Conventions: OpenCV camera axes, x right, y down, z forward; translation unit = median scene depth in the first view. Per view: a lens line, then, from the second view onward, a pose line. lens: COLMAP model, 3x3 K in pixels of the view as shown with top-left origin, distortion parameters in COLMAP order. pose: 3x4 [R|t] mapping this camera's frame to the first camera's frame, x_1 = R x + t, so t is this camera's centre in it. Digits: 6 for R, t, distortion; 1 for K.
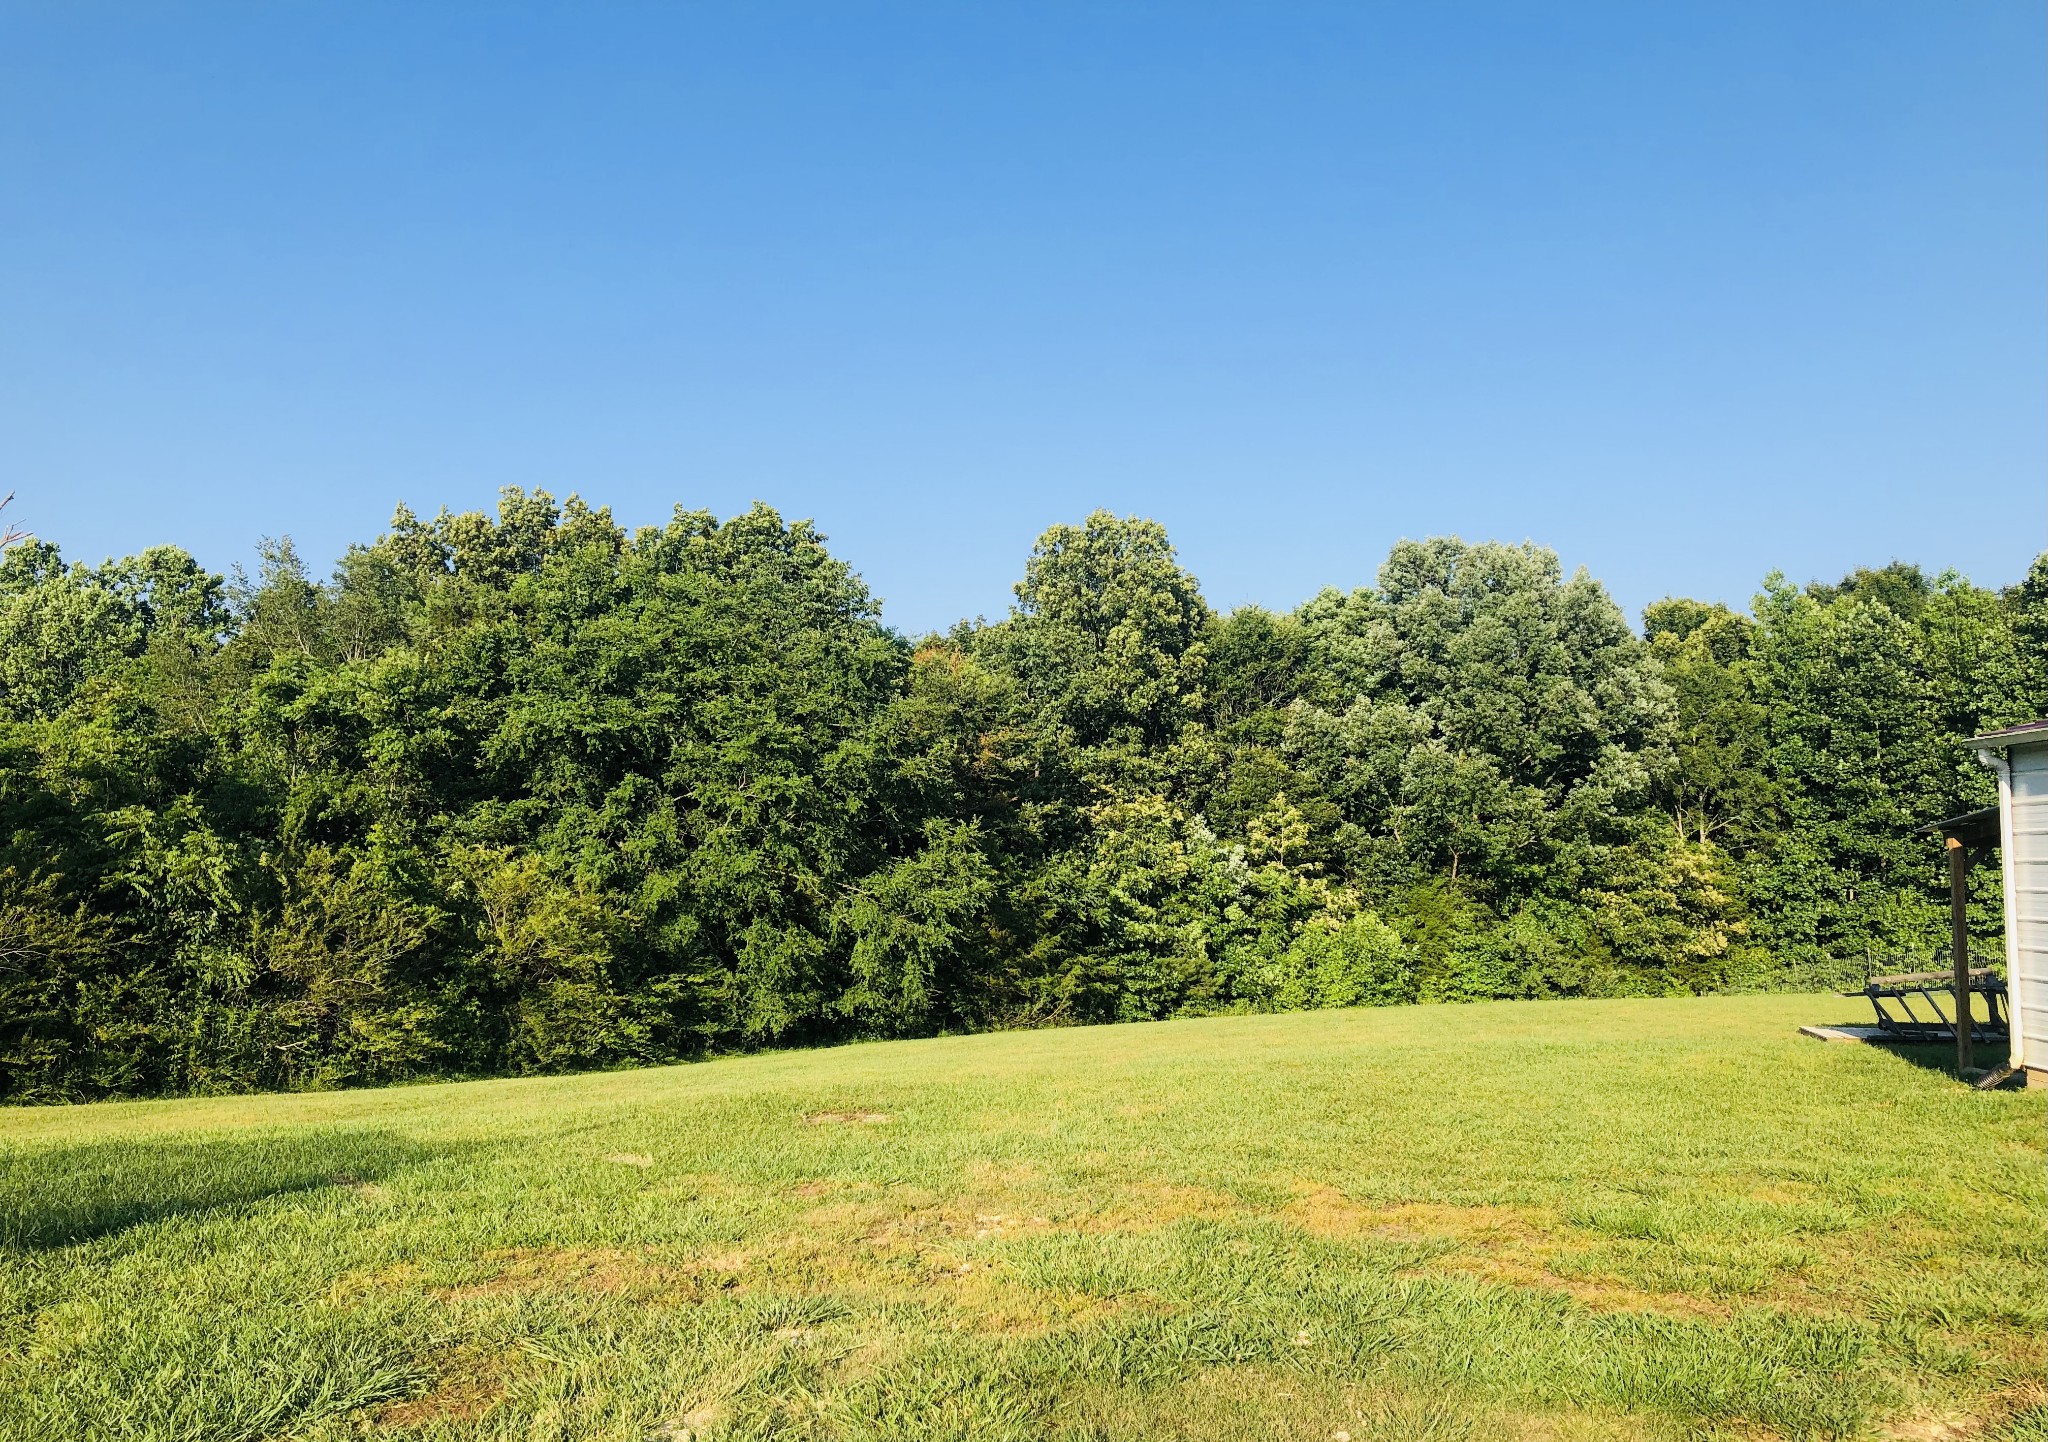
lens RADIAL K [[1620.2, 0, 1013.7], [0, 1620.2, 705.6], [0, 0, 1]] dist [0.001424, 0.007648]
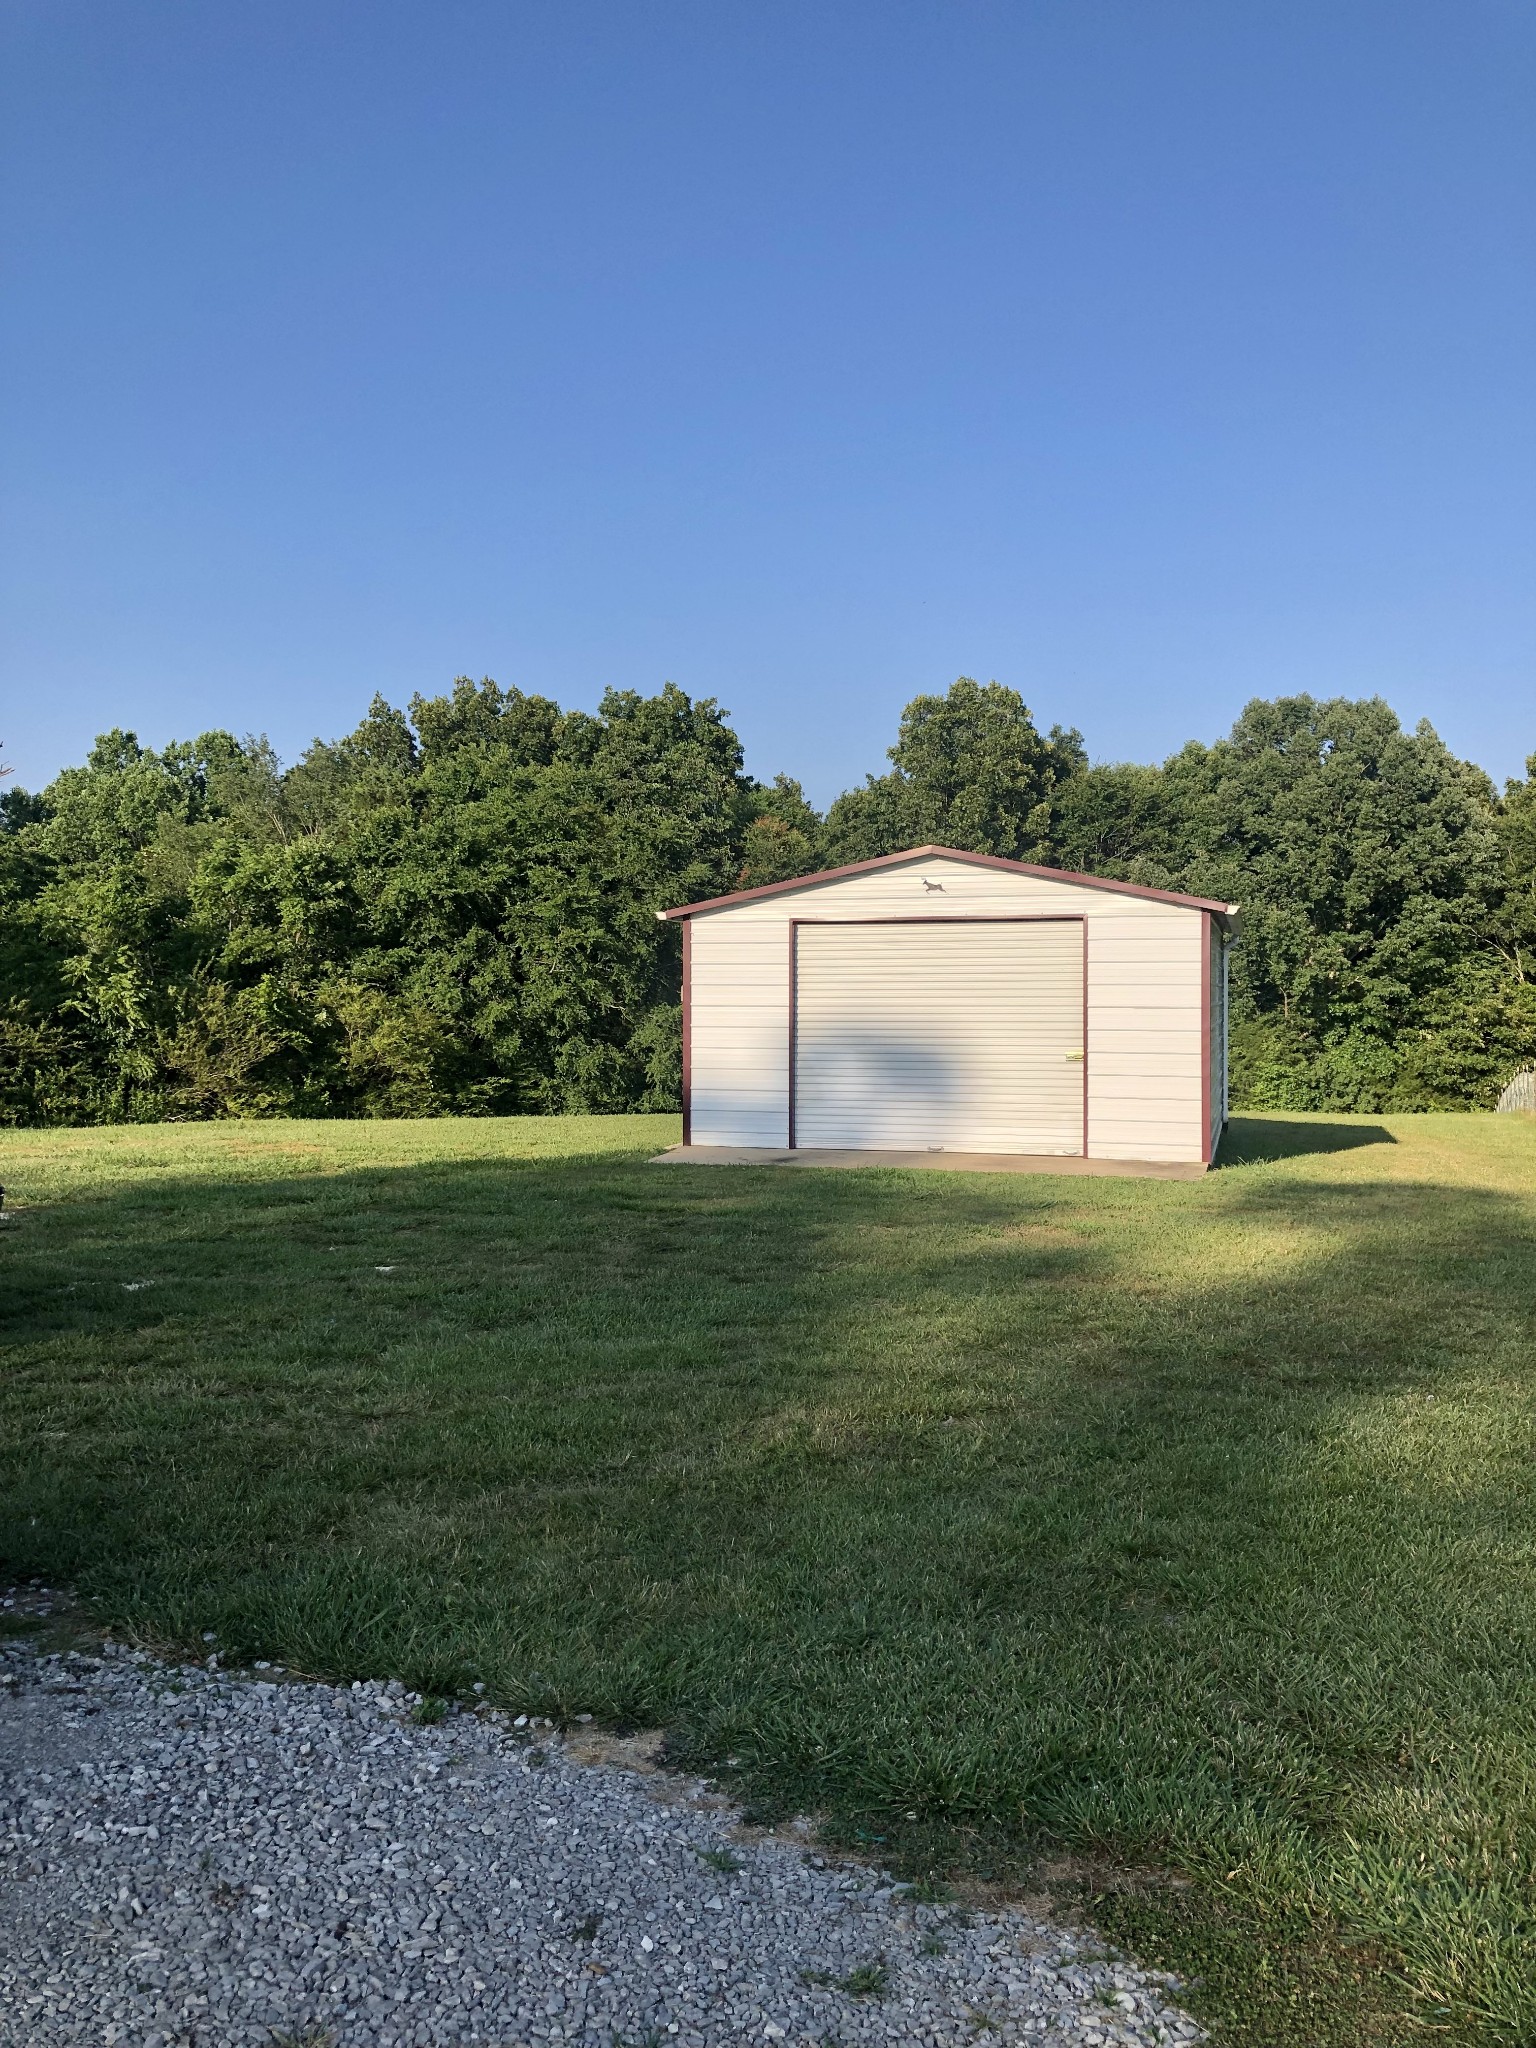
lens RADIAL K [[1622.2, 0, 784.6], [0, 1622.2, 1029.5], [0, 0, 1]] dist [0.048039, -0.014326]
pose [[0.977600, 0.011477, -0.210160, 0.194354], [0.013145, 0.993233, 0.115392, -0.016870], [0.210062, -0.115570, 0.970833, -0.155919]]
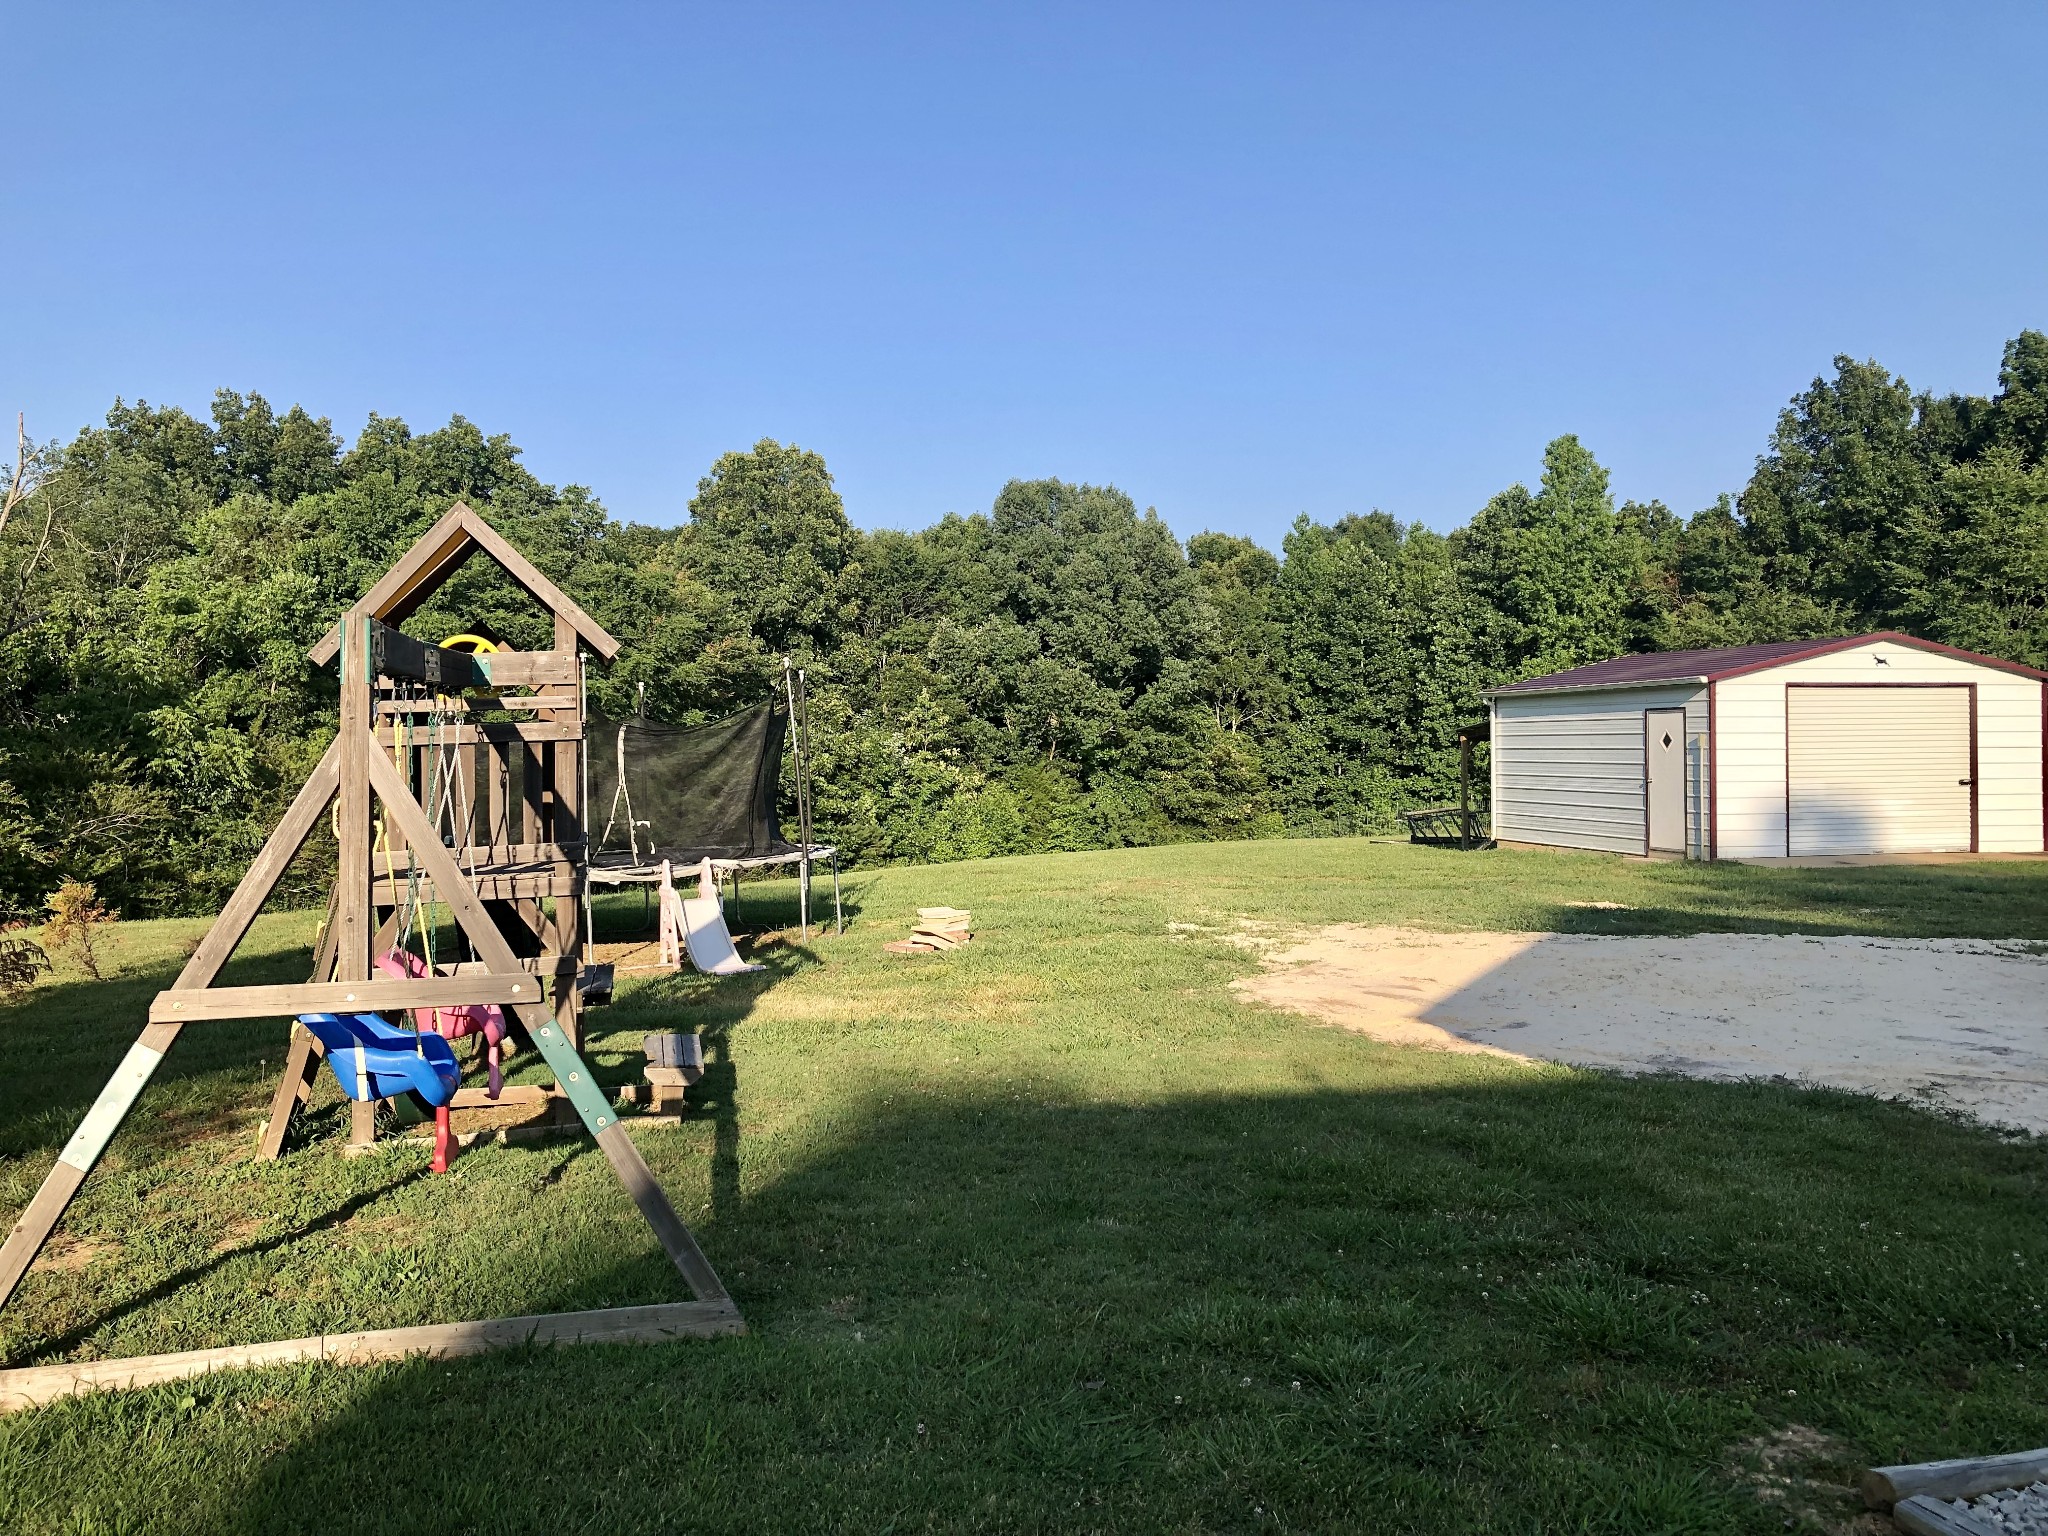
lens RADIAL K [[1622.2, 0, 989.4], [0, 1622.2, 758.6], [0, 0, 1]] dist [0.048039, -0.014326]
pose [[0.958788, -0.004366, 0.284088, -0.139837], [-0.024974, 0.994717, 0.099575, -0.019164], [-0.283022, -0.102566, 0.953614, -0.190205]]
